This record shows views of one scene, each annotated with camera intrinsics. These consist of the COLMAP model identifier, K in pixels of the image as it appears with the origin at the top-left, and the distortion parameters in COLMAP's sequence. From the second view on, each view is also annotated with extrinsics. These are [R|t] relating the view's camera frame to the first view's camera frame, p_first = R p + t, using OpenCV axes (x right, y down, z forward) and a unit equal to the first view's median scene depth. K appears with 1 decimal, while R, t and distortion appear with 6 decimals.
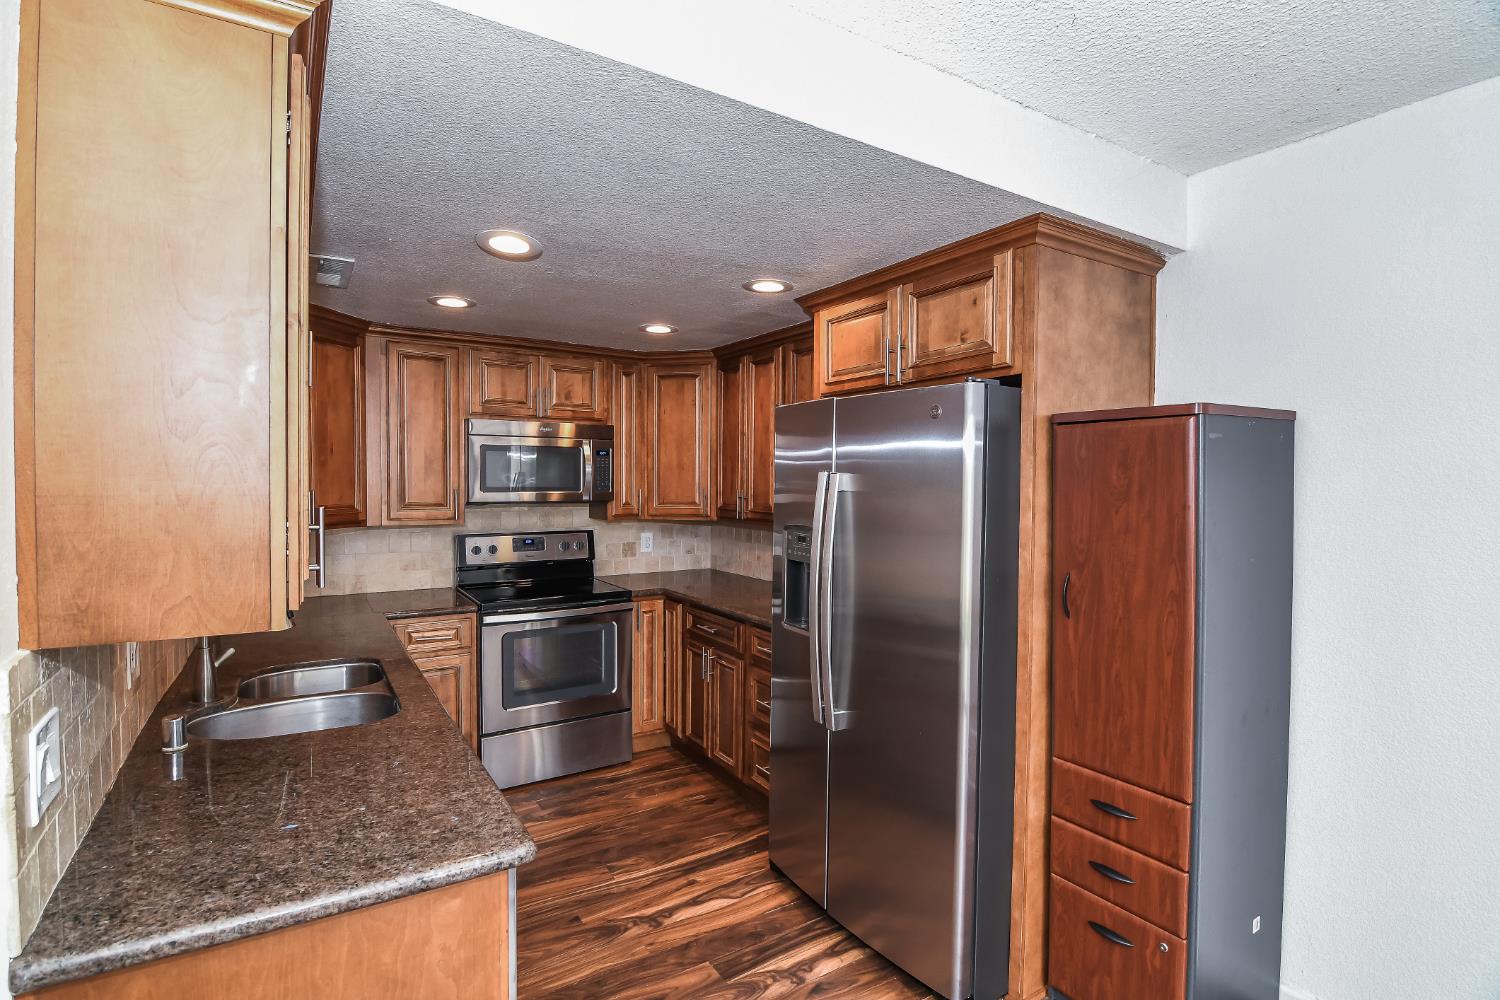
lens RADIAL K [[724.2, 0, 746.4], [0, 724.2, 498.2], [0, 0, 1]] dist [-0.008625, -0.010092]
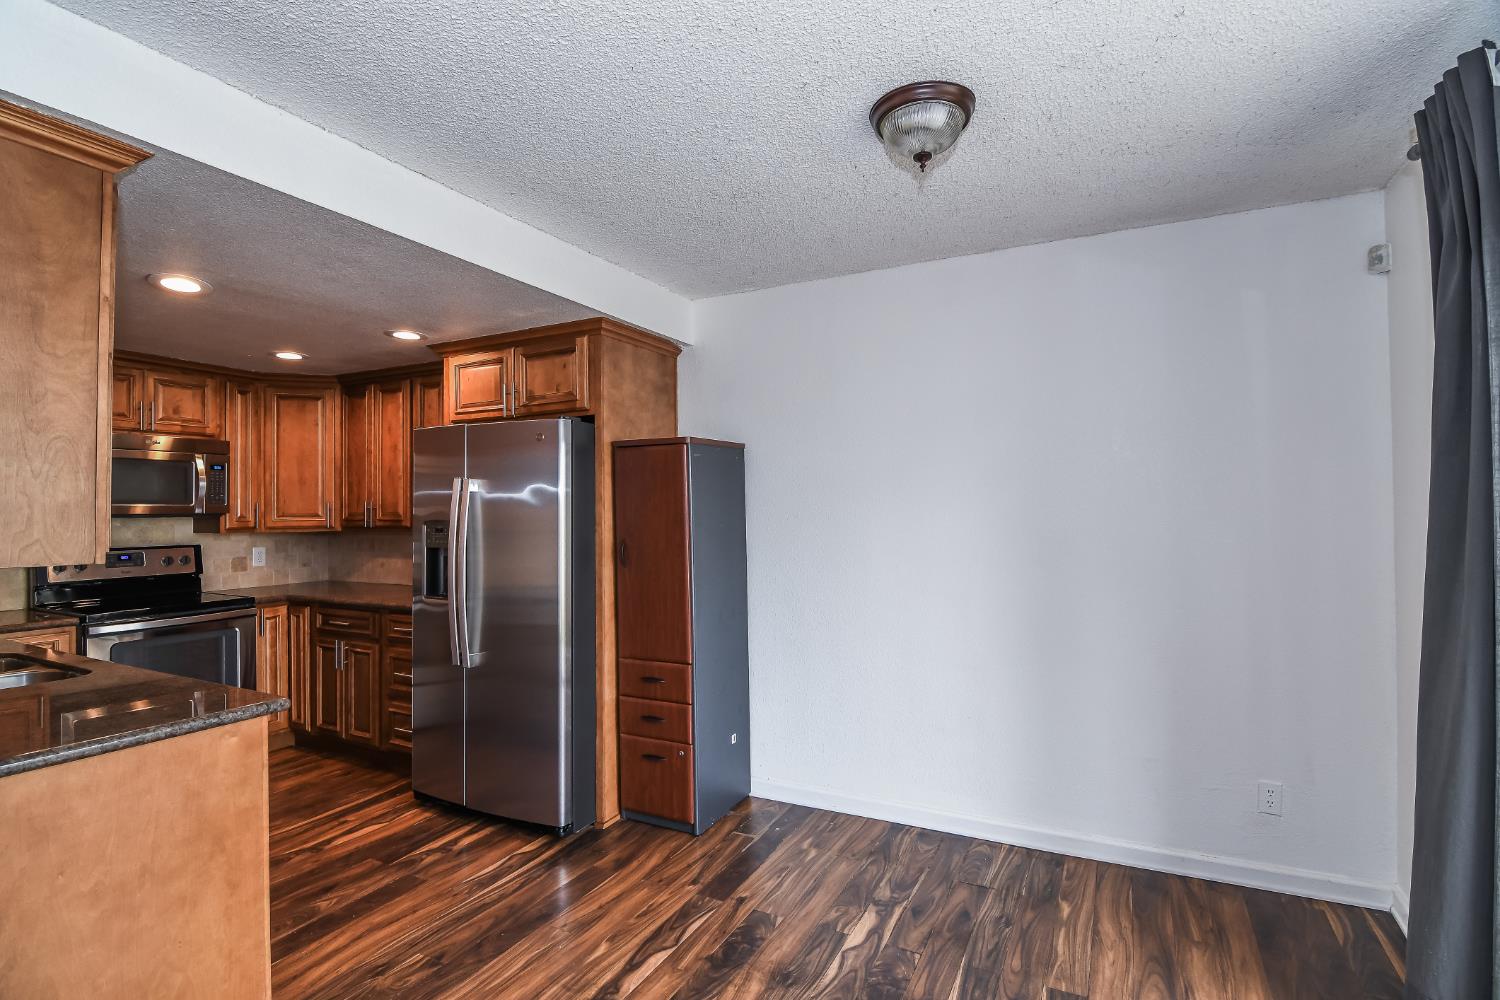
lens RADIAL K [[724.2, 0, 749.2], [0, 724.2, 501.1], [0, 0, 1]] dist [-0.008625, -0.010092]
pose [[0.860142, -0.007293, 0.510002, -0.079655], [0.026963, 0.999150, -0.031187, 0.043733], [-0.509341, 0.040576, 0.859608, -0.305799]]
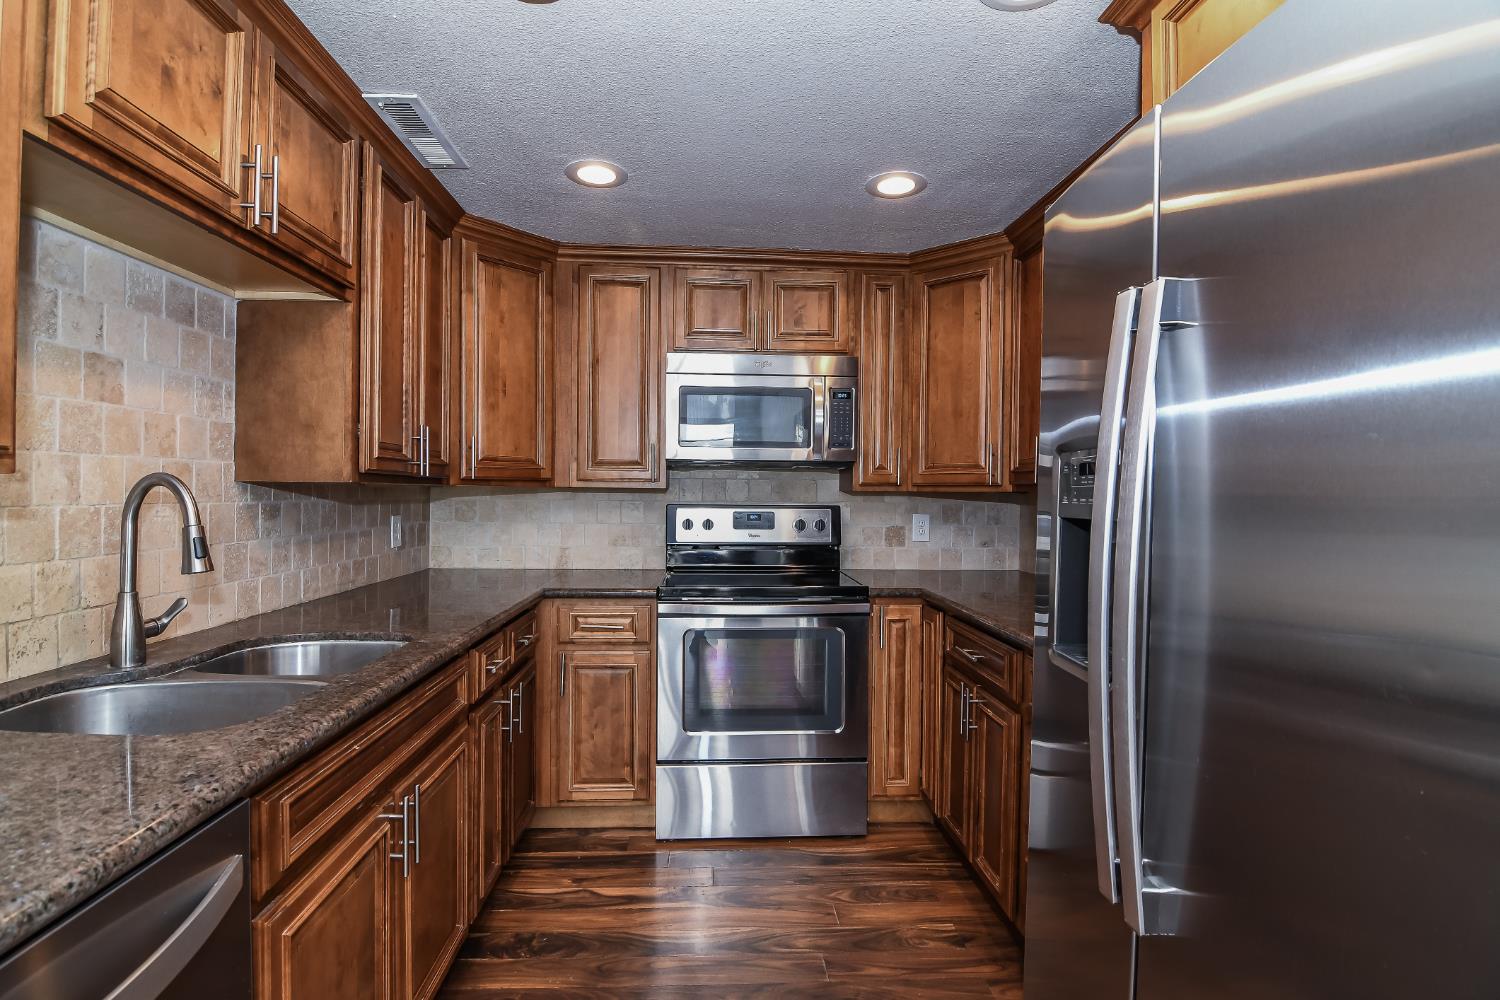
lens RADIAL K [[724.2, 0, 742.2], [0, 724.2, 499.5], [0, 0, 1]] dist [-0.008625, -0.010092]
pose [[0.870817, 0.008364, -0.491537, 0.081741], [-0.019442, 0.999659, -0.017435, 0.064746], [0.491223, 0.024739, 0.870682, 0.373153]]
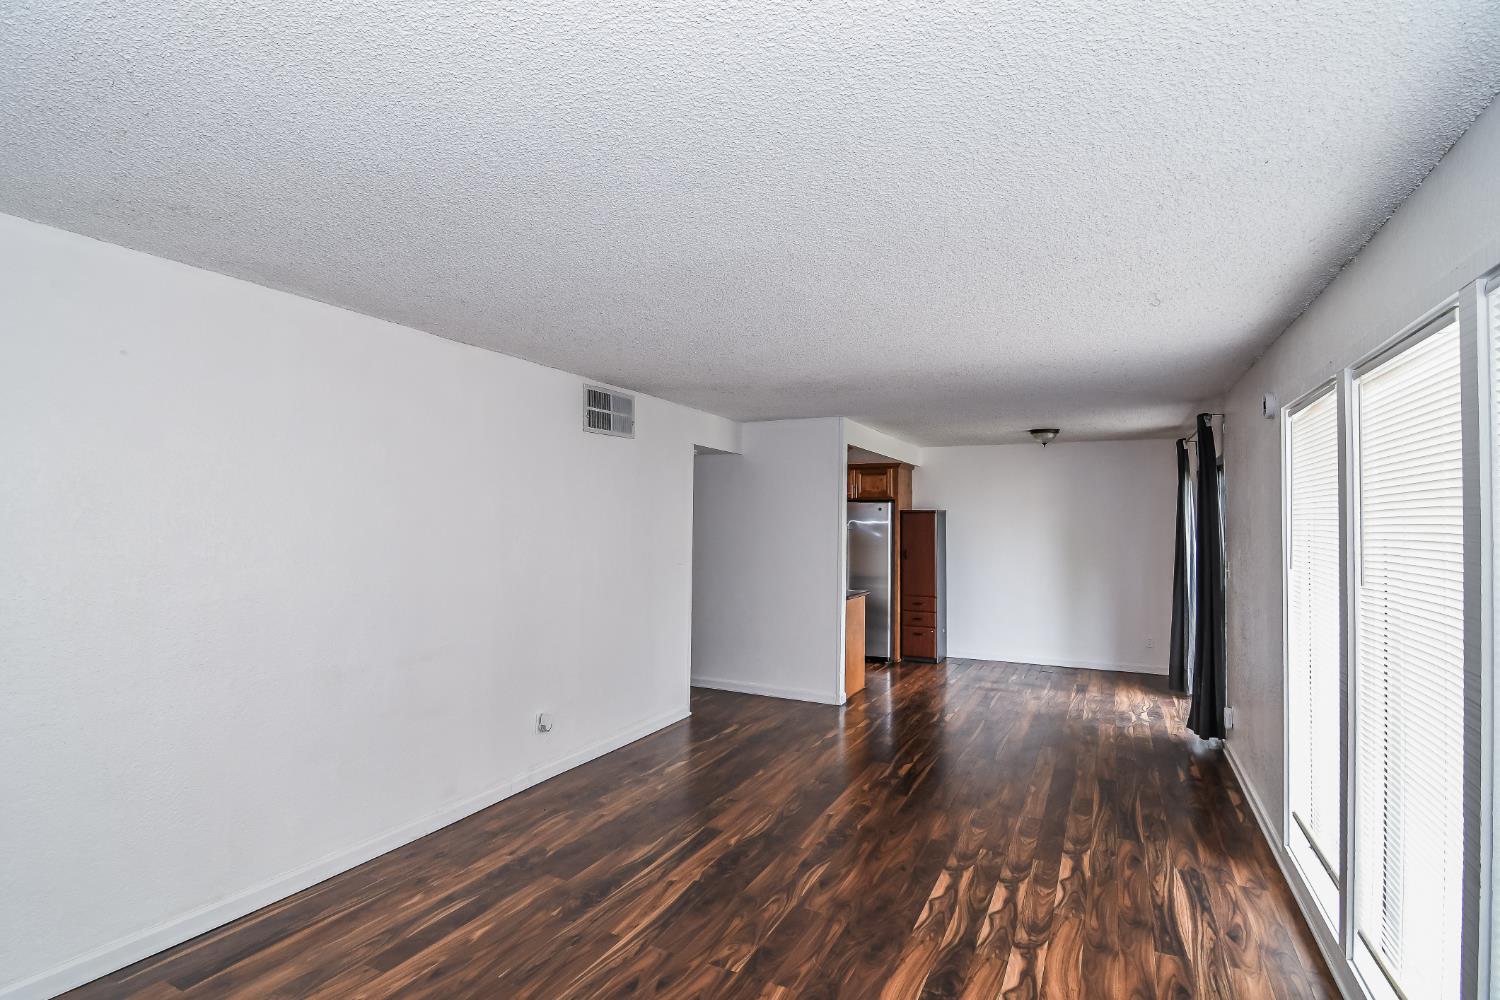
lens RADIAL K [[724.2, 0, 745.0], [0, 724.2, 500.5], [0, 0, 1]] dist [-0.008625, -0.010092]
pose [[0.858094, 0.016579, 0.513225, -1.404389], [0.011626, 0.998595, -0.051698, 0.017663], [-0.513361, 0.050329, 0.856696, -1.180826]]
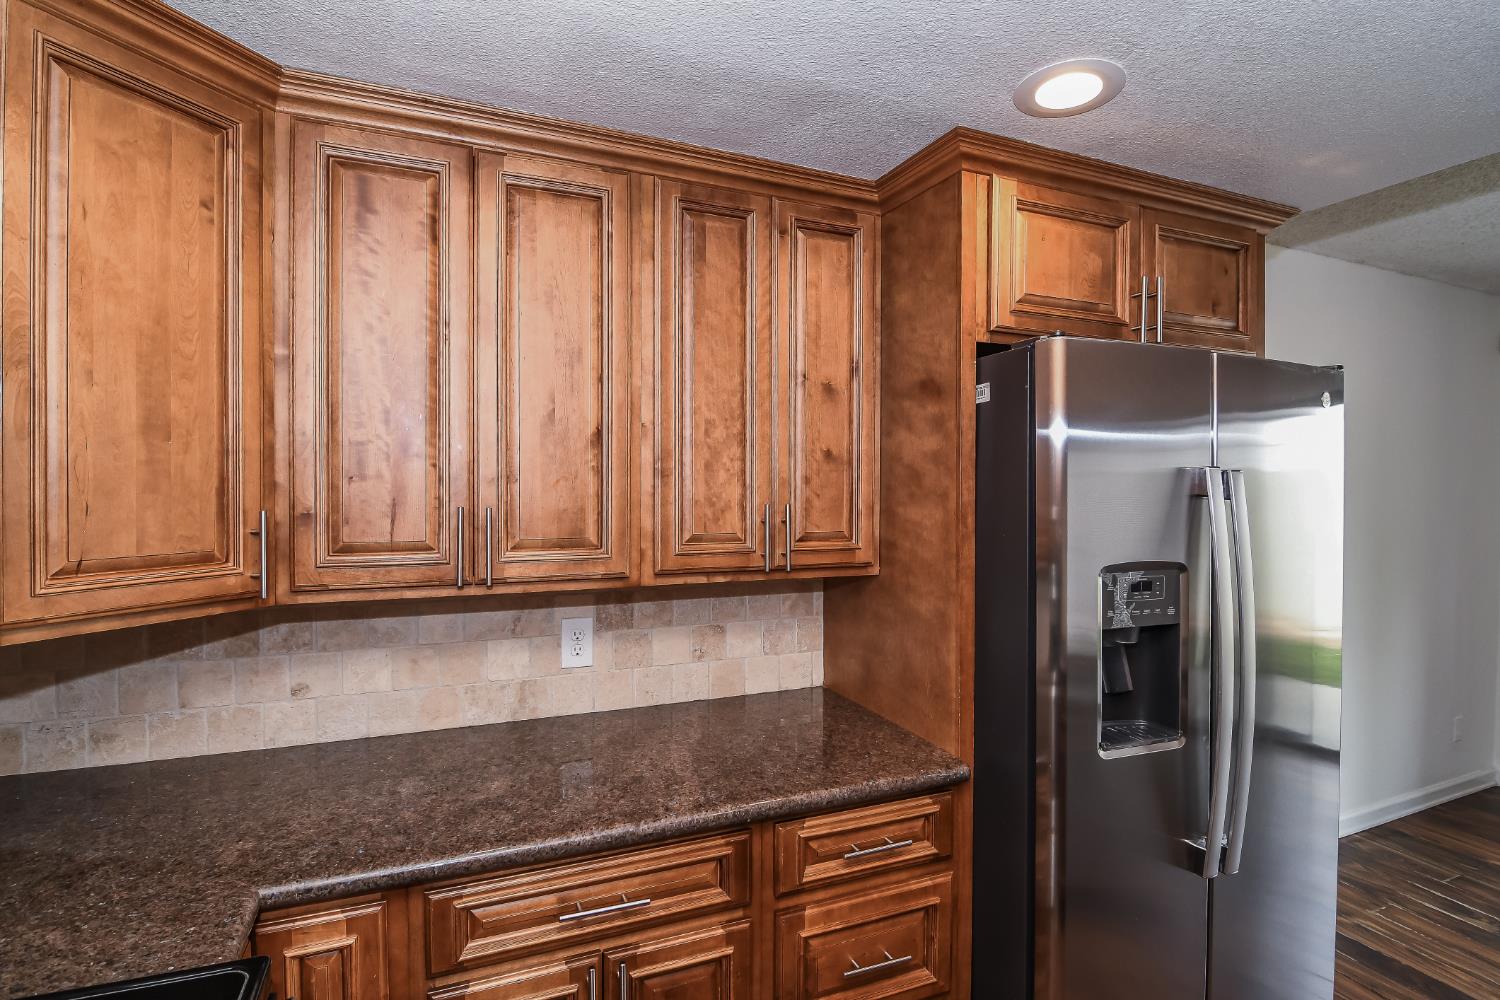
lens RADIAL K [[724.2, 0, 747.6], [0, 724.2, 505.1], [0, 0, 1]] dist [-0.008625, -0.010092]
pose [[0.174527, -0.025872, 0.984312, -0.383622], [0.024549, 0.999458, 0.021918, -0.019115], [-0.984346, 0.020339, 0.175067, 0.884126]]
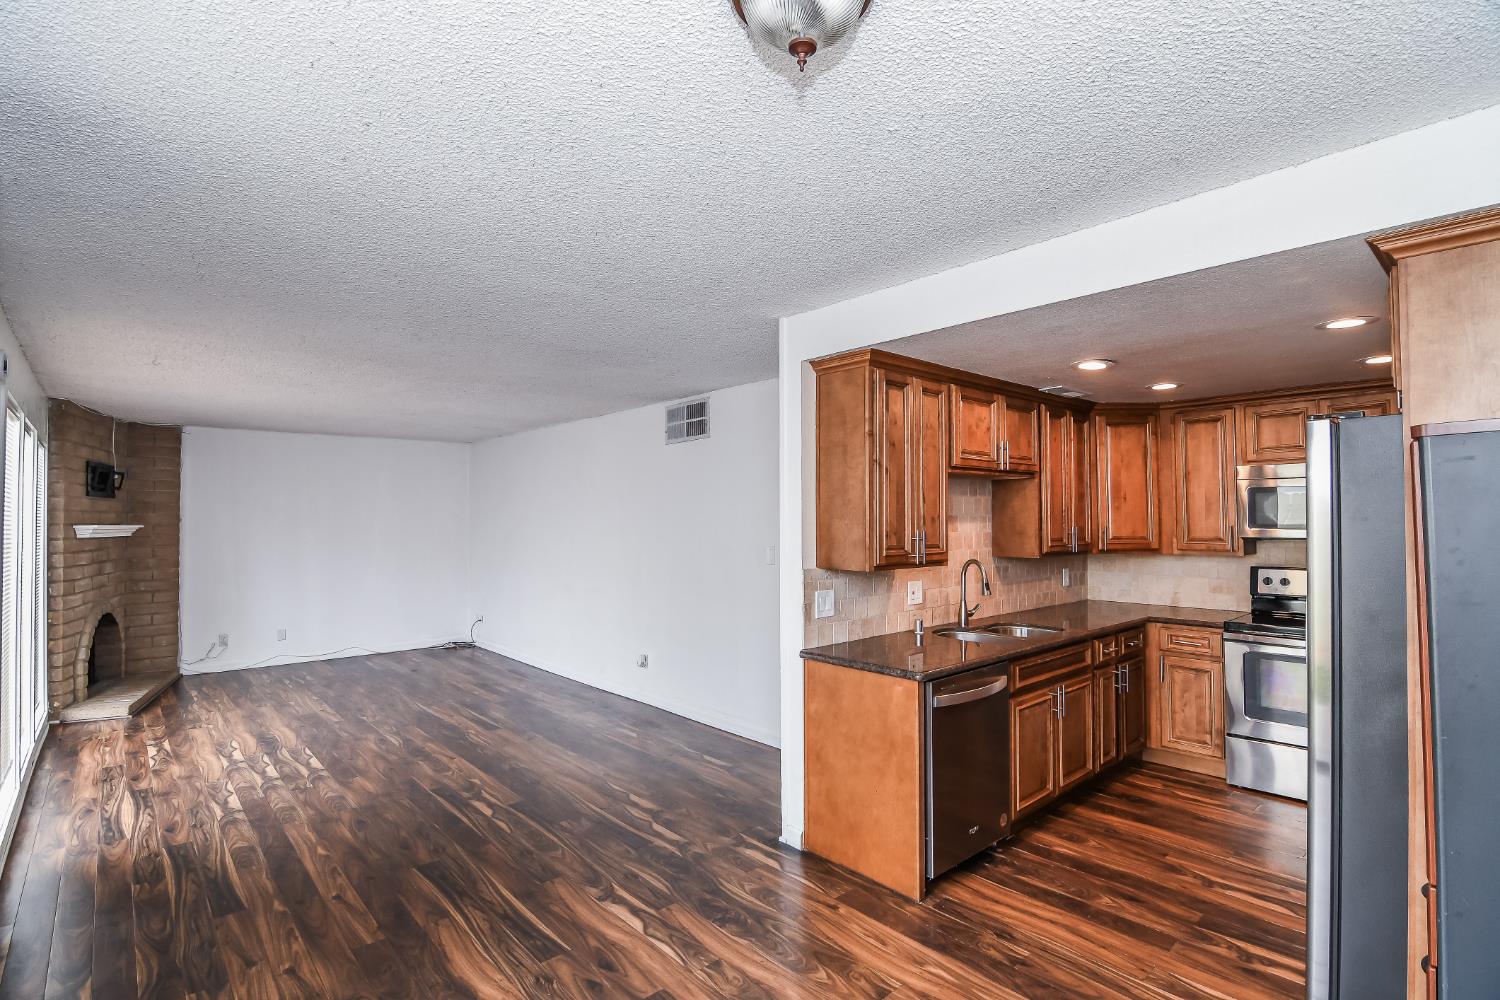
lens RADIAL K [[724.2, 0, 746.6], [0, 724.2, 498.6], [0, 0, 1]] dist [-0.008625, -0.010092]
pose [[0.160692, -0.035726, -0.986358, 0.677574], [-0.022903, 0.998941, -0.039913, 0.008263], [0.986739, 0.029004, 0.159703, 0.022183]]
